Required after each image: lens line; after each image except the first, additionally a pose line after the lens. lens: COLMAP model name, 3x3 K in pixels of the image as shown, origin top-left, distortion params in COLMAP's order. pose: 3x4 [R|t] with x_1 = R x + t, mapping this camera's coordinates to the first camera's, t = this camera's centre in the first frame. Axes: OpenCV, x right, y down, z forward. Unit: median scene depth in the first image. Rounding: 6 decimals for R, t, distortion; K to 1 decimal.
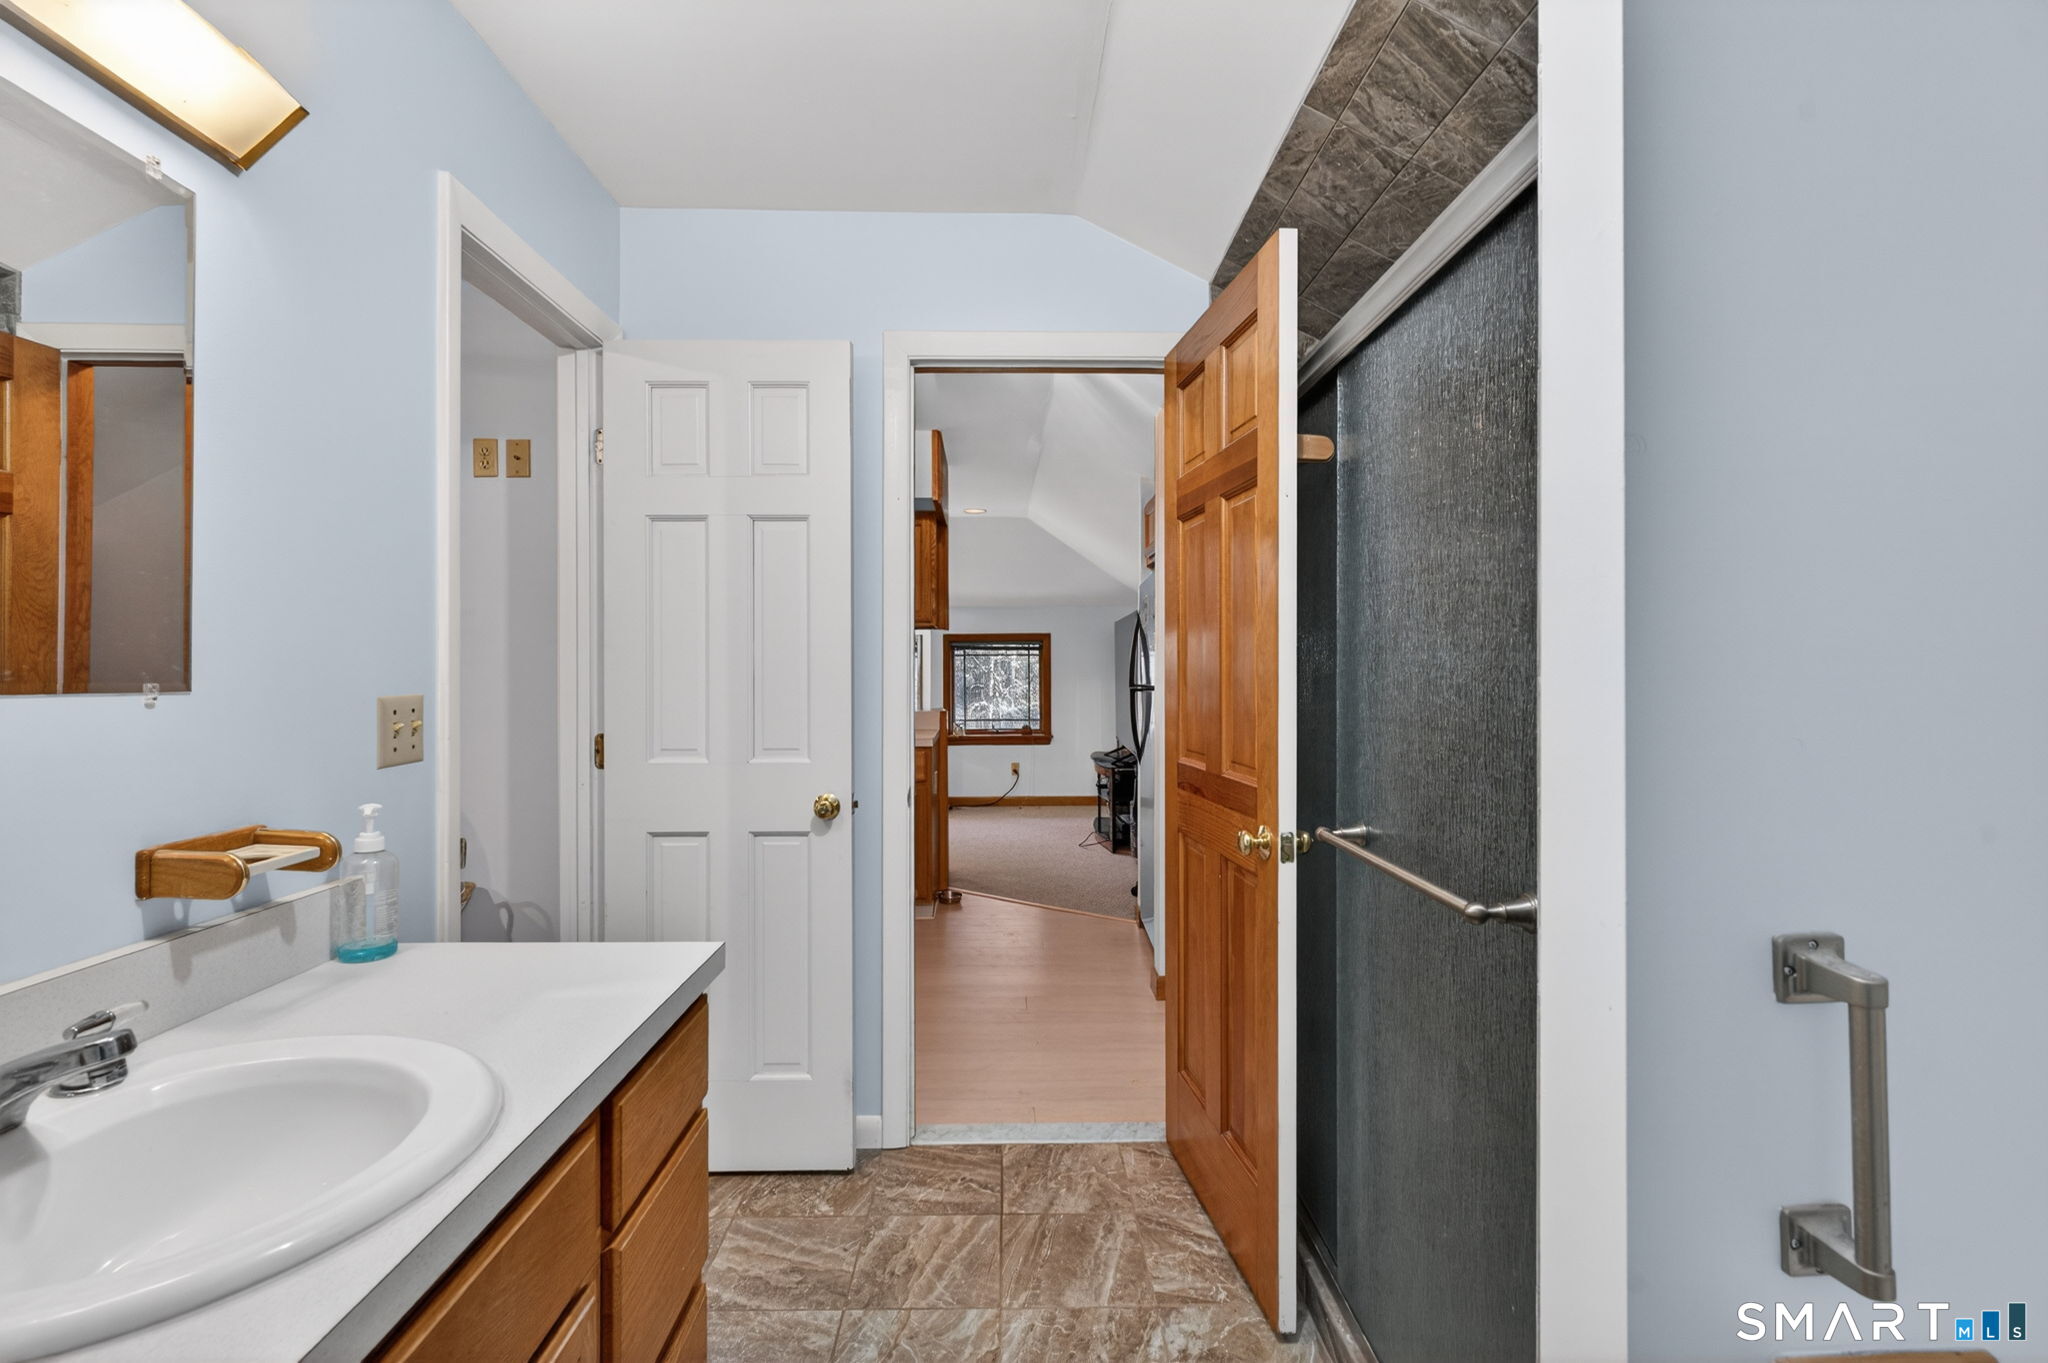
lens RADIAL K [[821.0, 0, 1023.0], [0, 821.0, 670.0], [0, 0, 1]] dist [0.000811, 0.000020]
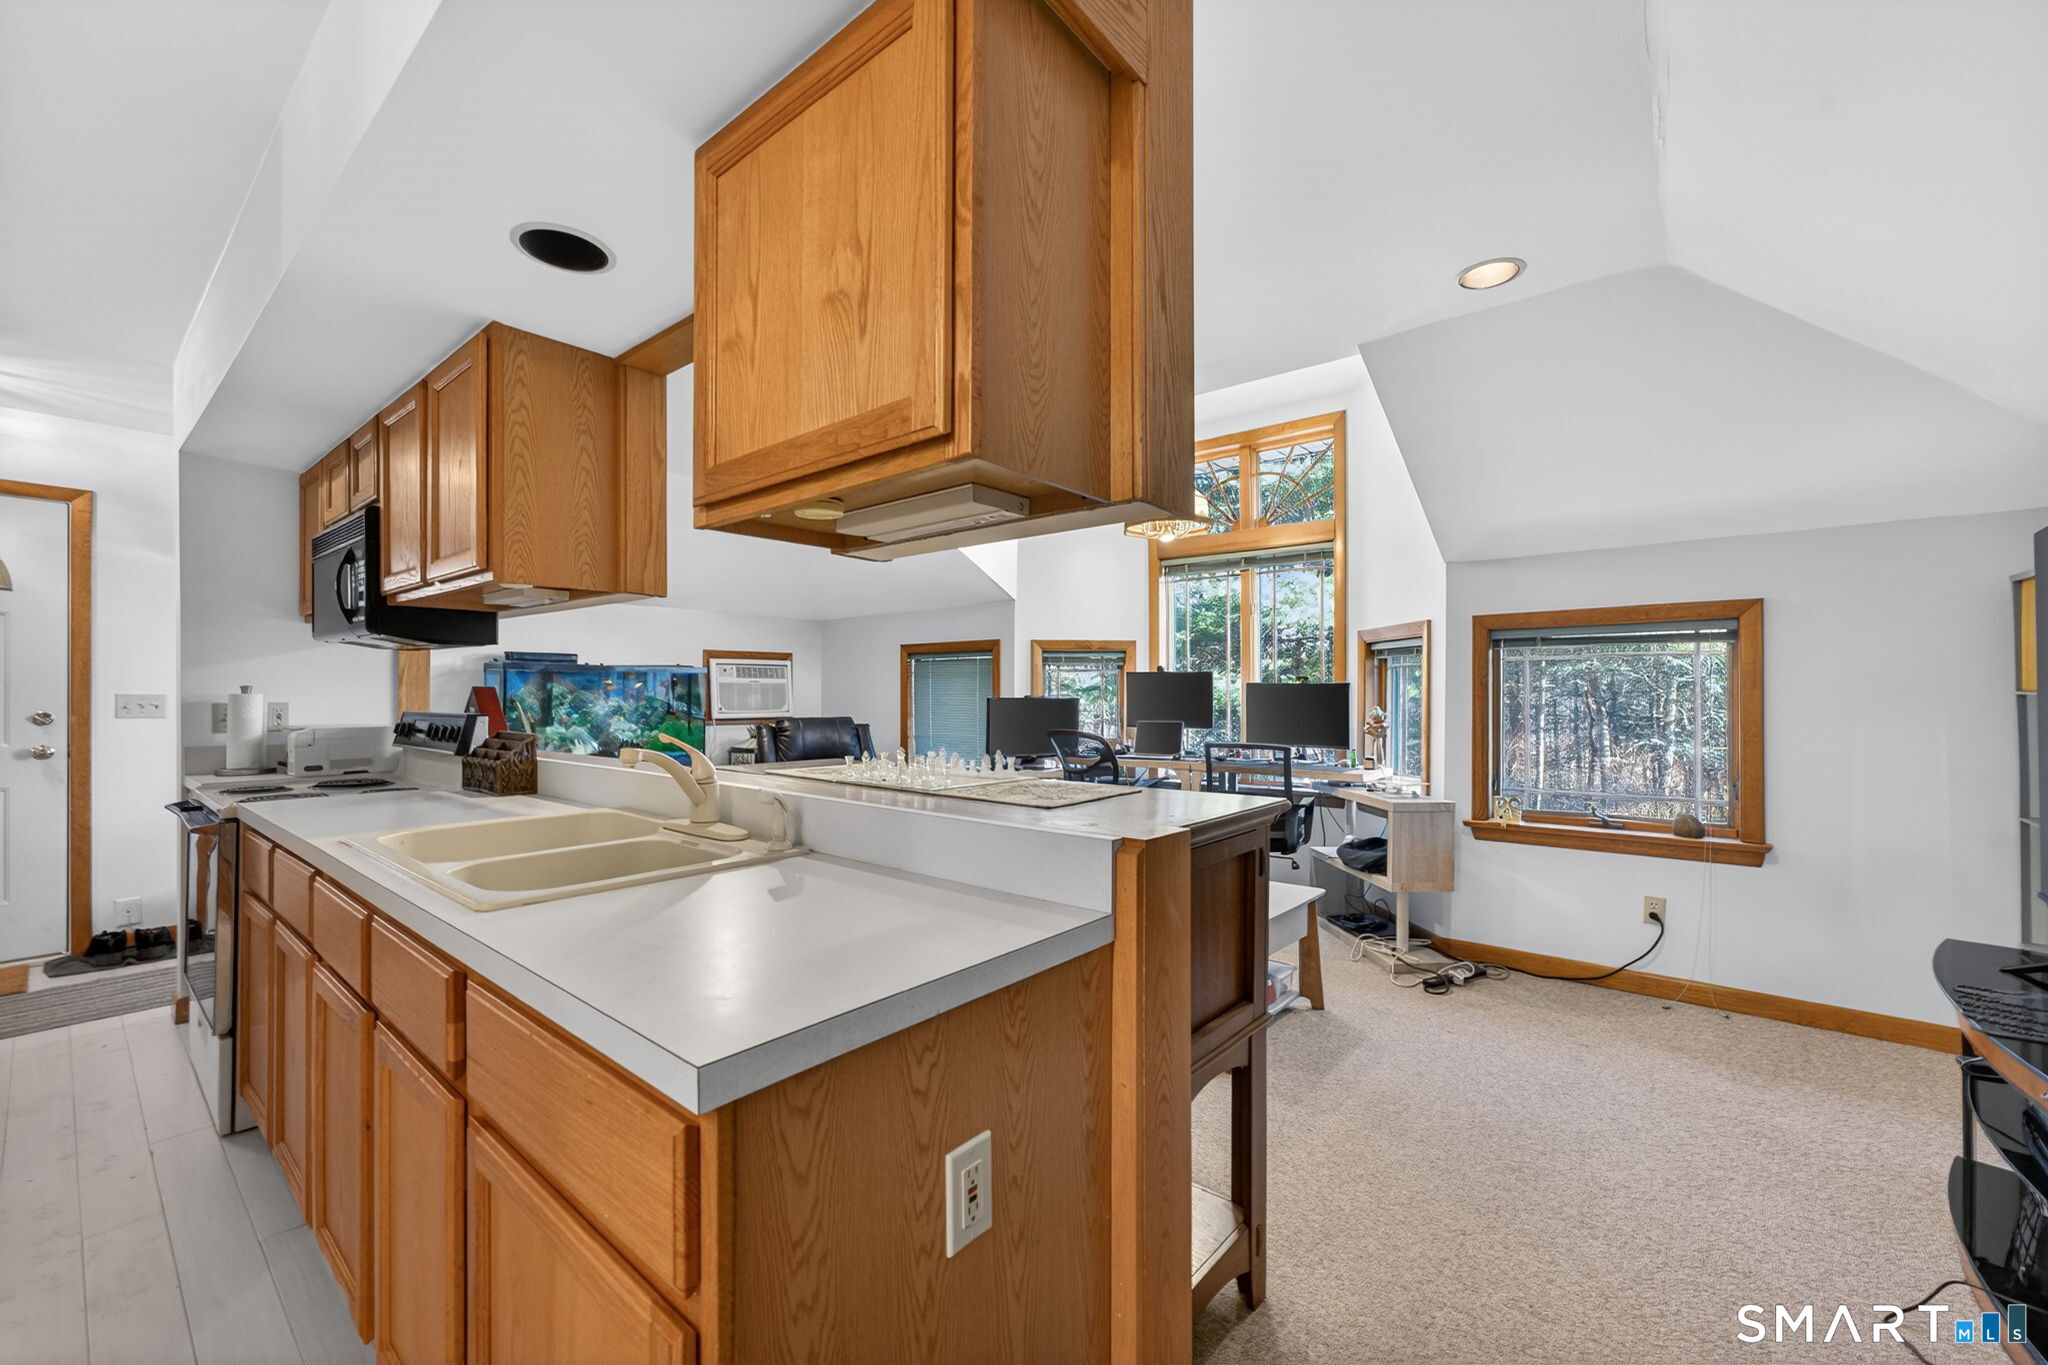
lens RADIAL K [[821.0, 0, 1016.5], [0, 821.0, 687.2], [0, 0, 1]] dist [0.000811, 0.000020]
pose [[0.749324, -0.005428, -0.662181, 0.025532], [-0.000587, 0.999961, -0.008861, 0.004813], [0.662203, 0.007028, 0.749291, 0.441009]]
